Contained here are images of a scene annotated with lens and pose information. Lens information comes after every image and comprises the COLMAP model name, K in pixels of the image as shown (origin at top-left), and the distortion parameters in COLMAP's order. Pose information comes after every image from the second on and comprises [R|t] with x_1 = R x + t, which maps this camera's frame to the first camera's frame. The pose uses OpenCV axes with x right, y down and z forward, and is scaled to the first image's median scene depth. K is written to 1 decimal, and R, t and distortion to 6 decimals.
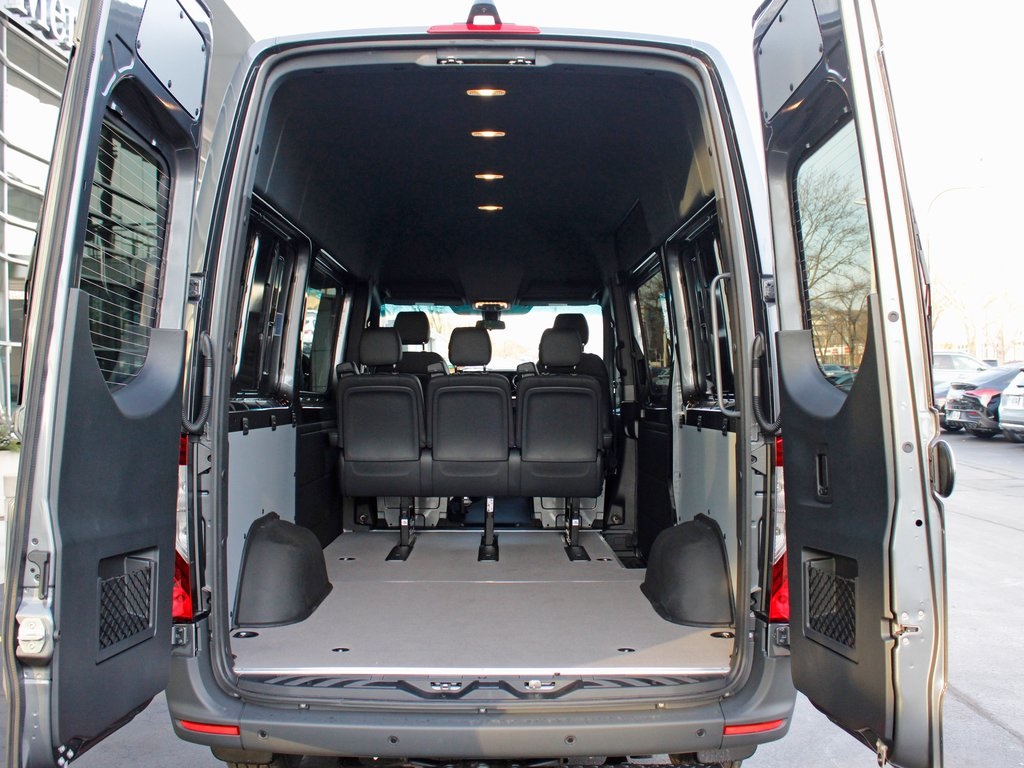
lens RADIAL K [[1069.2, 0, 512.0], [0, 1069.2, 384.0], [0, 0, 1]] dist [-0.108780, 0.023124]
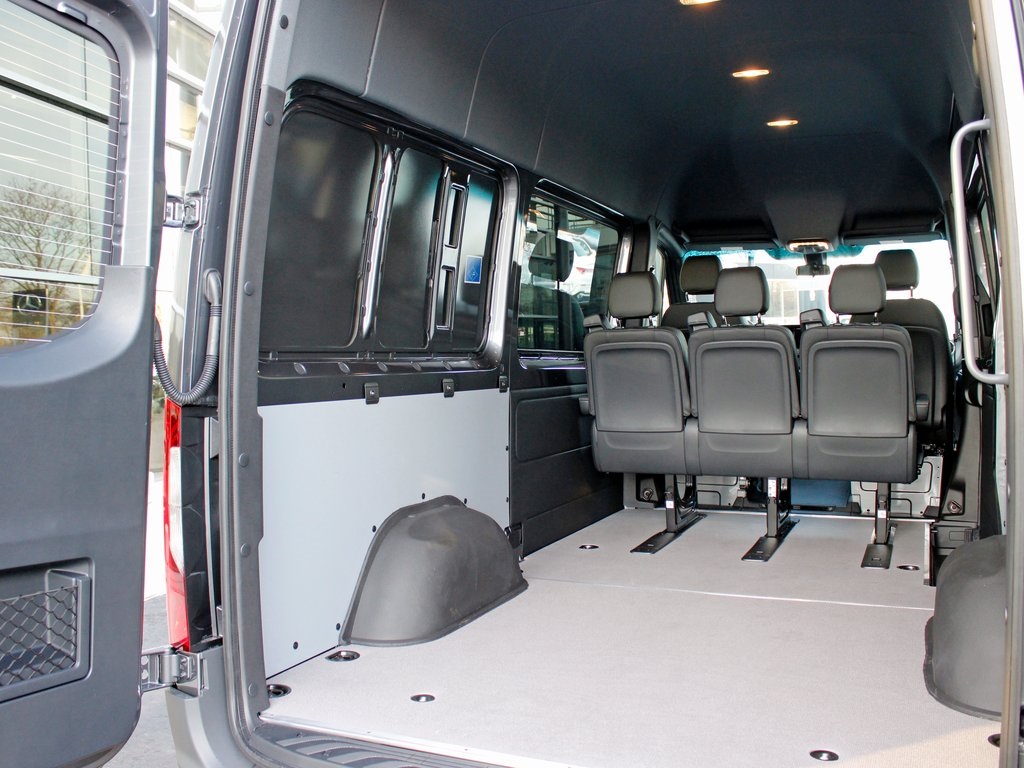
lens RADIAL K [[974.1, 0, 512.0], [0, 974.1, 384.0], [0, 0, 1]] dist [-0.171156, 0.157715]
pose [[0.907978, 0.000825, -0.419017, 0.107060], [0.015375, 0.999259, 0.035283, 0.006294], [0.418736, -0.038478, 0.907293, 0.266282]]
